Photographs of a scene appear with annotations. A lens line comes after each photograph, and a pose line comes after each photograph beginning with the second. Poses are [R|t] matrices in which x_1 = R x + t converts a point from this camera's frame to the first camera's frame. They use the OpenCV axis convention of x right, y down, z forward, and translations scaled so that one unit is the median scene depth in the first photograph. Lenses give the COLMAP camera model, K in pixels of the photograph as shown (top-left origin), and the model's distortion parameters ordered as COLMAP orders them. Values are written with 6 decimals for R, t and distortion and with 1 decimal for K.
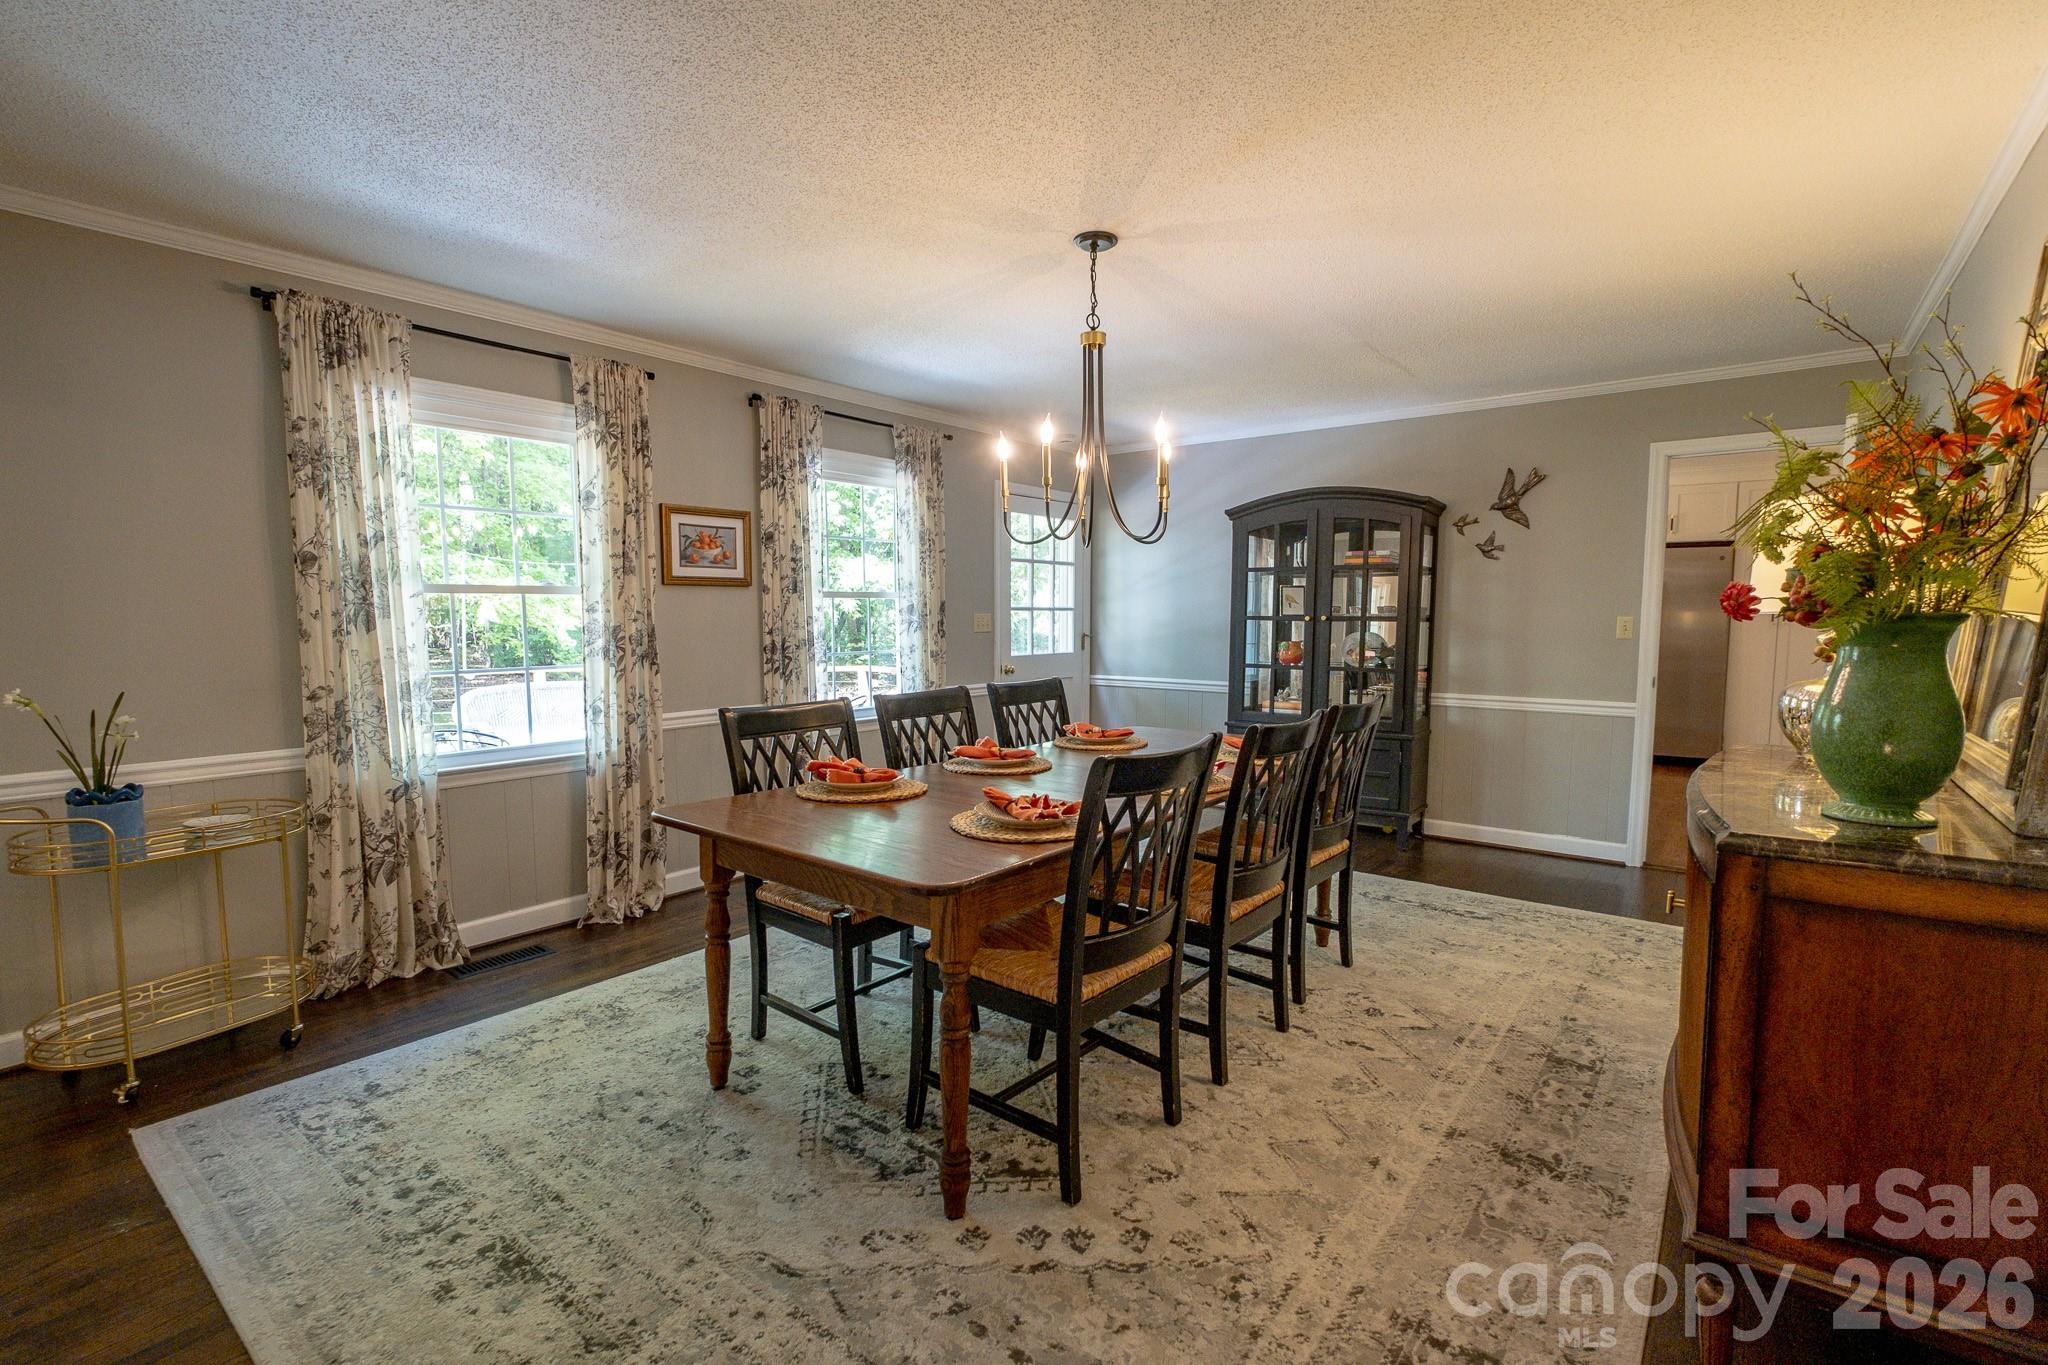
lens RADIAL K [[888.1, 0, 1003.8], [0, 888.1, 696.3], [0, 0, 1]] dist [-0.000380, 0.000051]
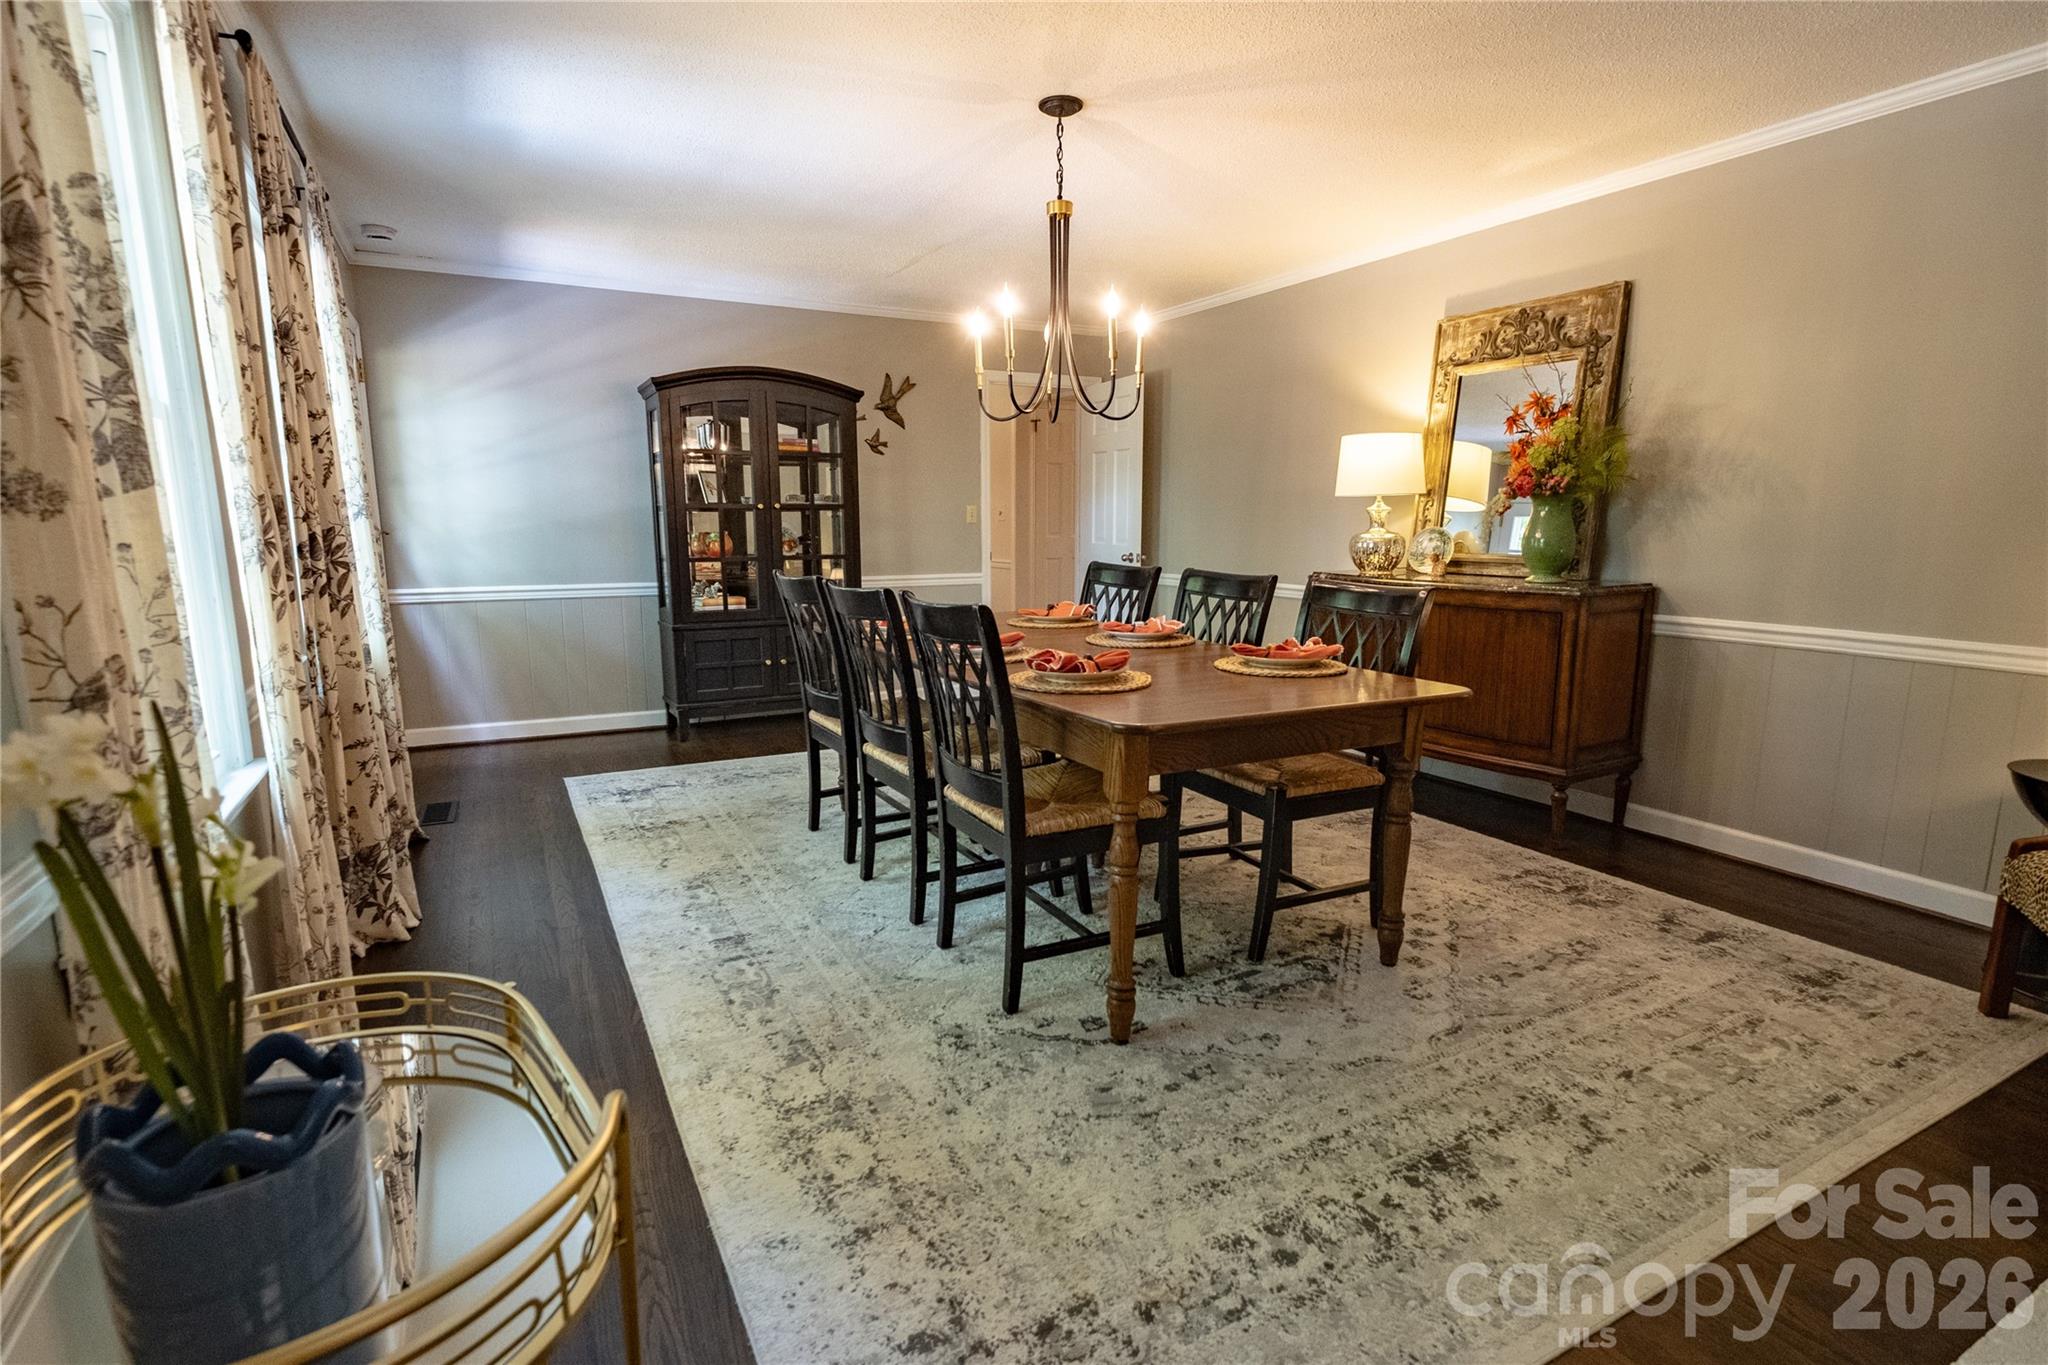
lens RADIAL K [[989.2, 0, 1002.9], [0, 989.2, 676.8], [0, 0, 1]] dist [0.000865, 0.004495]
pose [[0.429163, -0.146325, 0.891296, -1.030129], [0.085135, 0.988950, 0.121365, -0.025952], [-0.899206, 0.023795, 0.436878, 0.601448]]
